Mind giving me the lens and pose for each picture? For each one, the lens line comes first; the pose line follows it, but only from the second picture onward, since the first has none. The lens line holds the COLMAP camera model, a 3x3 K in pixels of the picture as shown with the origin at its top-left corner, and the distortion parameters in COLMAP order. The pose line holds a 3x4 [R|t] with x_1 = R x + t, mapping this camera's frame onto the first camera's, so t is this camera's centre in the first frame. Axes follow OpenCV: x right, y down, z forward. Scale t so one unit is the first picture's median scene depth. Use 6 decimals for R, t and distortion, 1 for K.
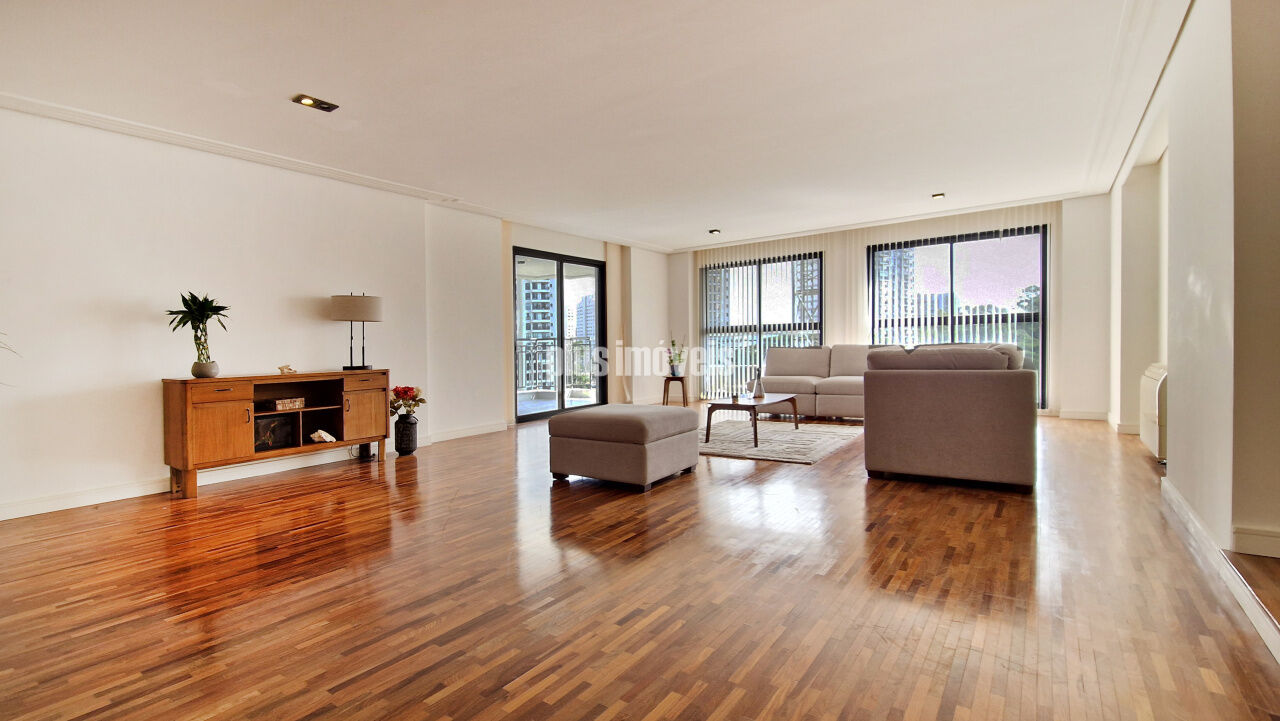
lens RADIAL K [[601.0, 0, 587.0], [0, 601.0, 356.4], [0, 0, 1]] dist [-0.001315, -0.019801]
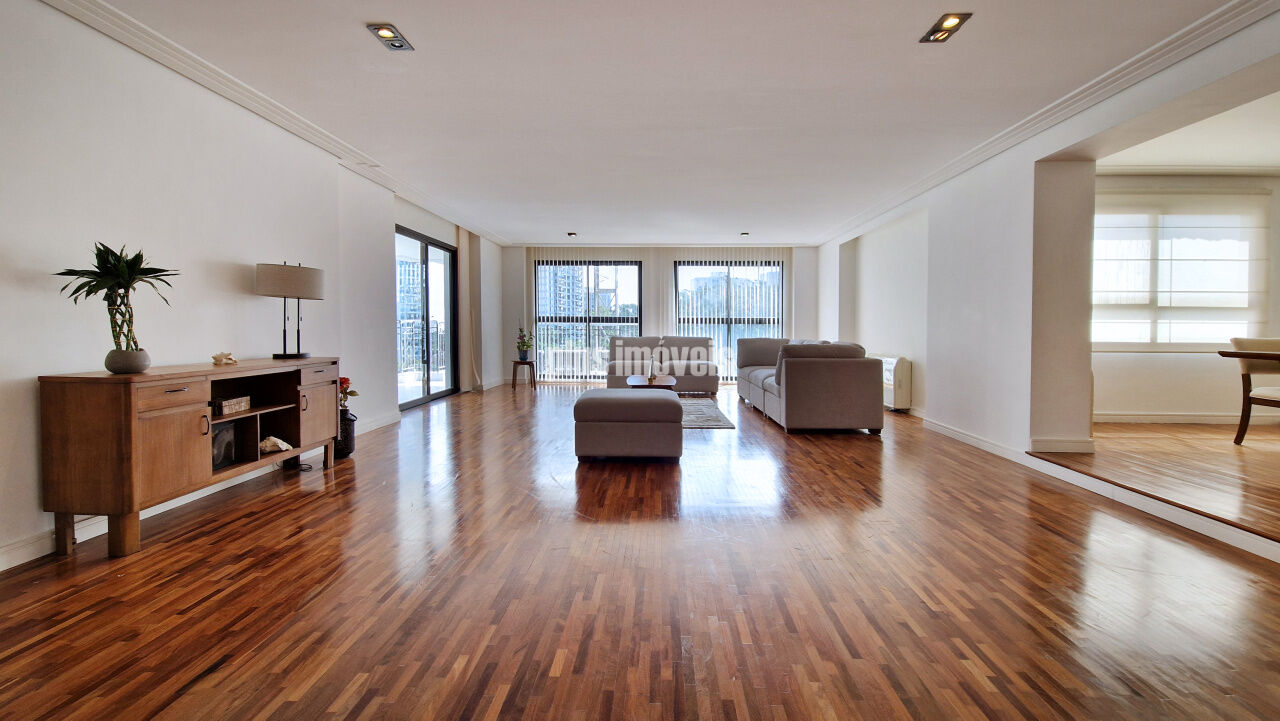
lens RADIAL K [[540.5, 0, 647.5], [0, 540.5, 347.0], [0, 0, 1]] dist [0.015796, -0.013043]
pose [[0.796762, 0.009361, 0.604221, -0.437318], [-0.019160, 0.999769, 0.009775, -0.008956], [-0.603990, -0.019365, 0.796757, 0.132165]]
